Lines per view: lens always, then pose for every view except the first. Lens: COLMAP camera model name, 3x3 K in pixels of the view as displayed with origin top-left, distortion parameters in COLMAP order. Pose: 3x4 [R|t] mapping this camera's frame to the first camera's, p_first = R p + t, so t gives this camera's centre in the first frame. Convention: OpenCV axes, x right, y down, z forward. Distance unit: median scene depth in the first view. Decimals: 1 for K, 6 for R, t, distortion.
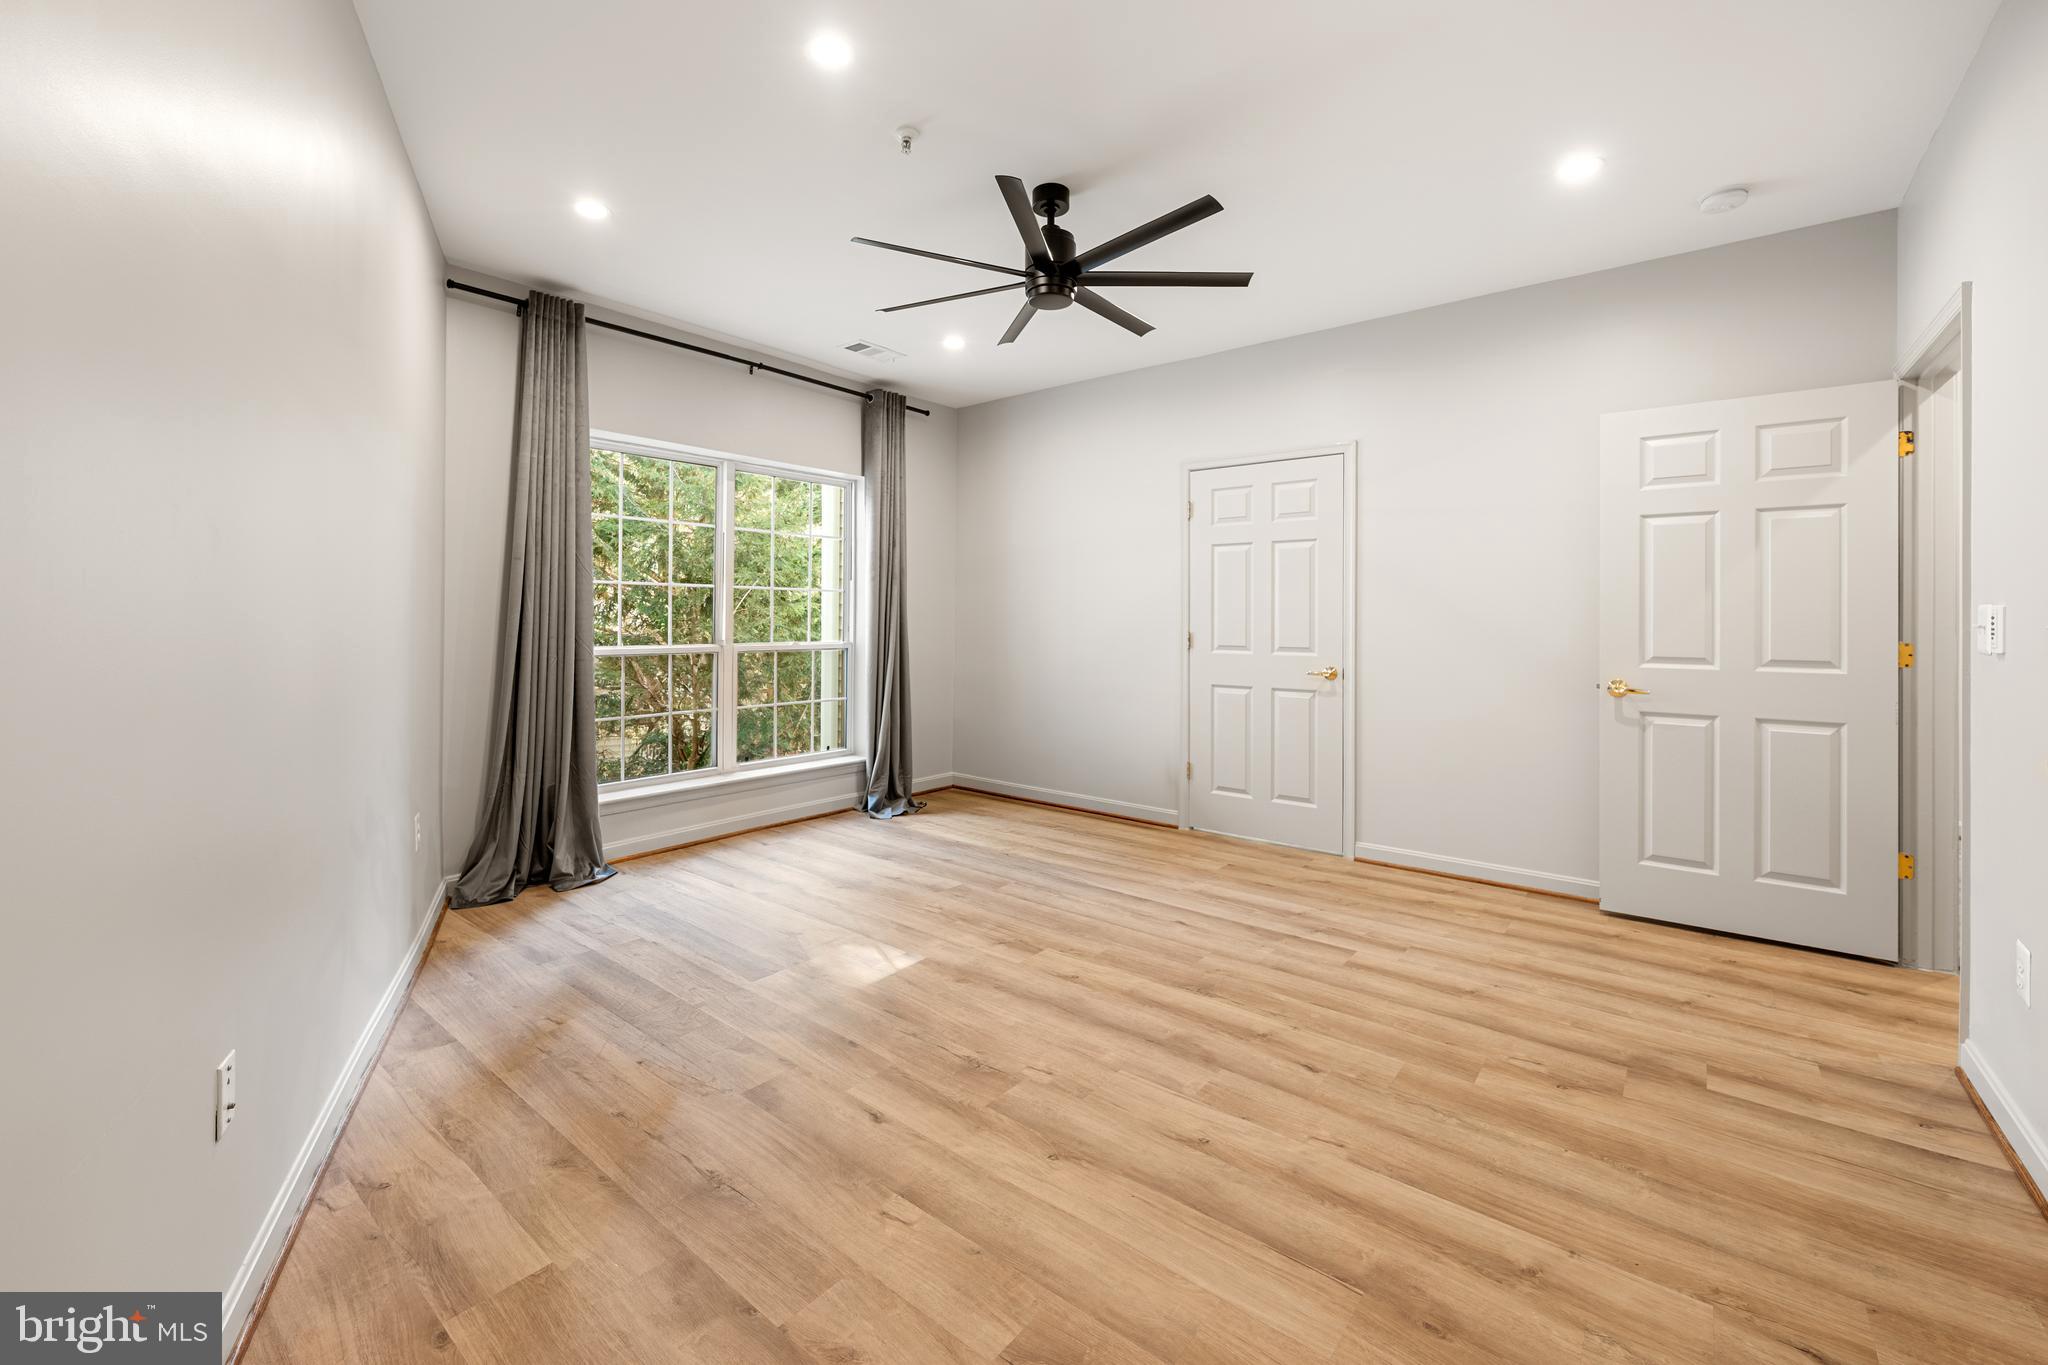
lens RADIAL K [[788.2, 0, 1023.5], [0, 788.2, 622.9], [0, 0, 1]] dist [-0.000700, -0.000033]
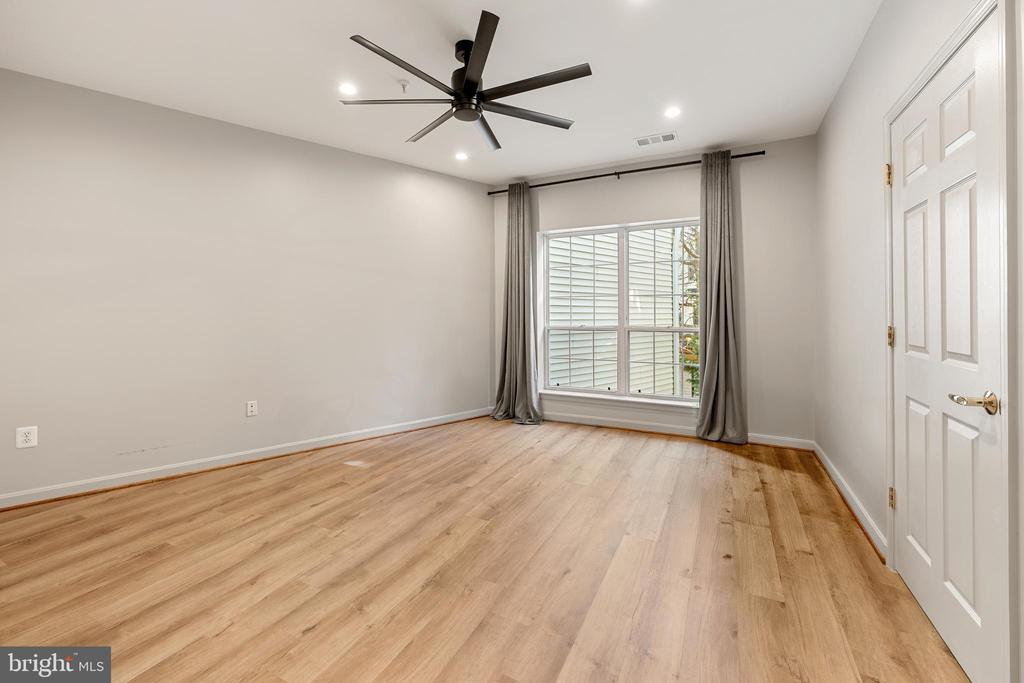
lens RADIAL K [[413.9, 0, 511.2], [0, 413.9, 315.5], [0, 0, 1]] dist [0.001356, -0.000217]
pose [[0.248151, -0.000876, -0.968721, 1.129591], [0.000217, 1.000000, -0.000848, 0.004023], [0.968721, 0.000000, 0.248151, 1.123523]]
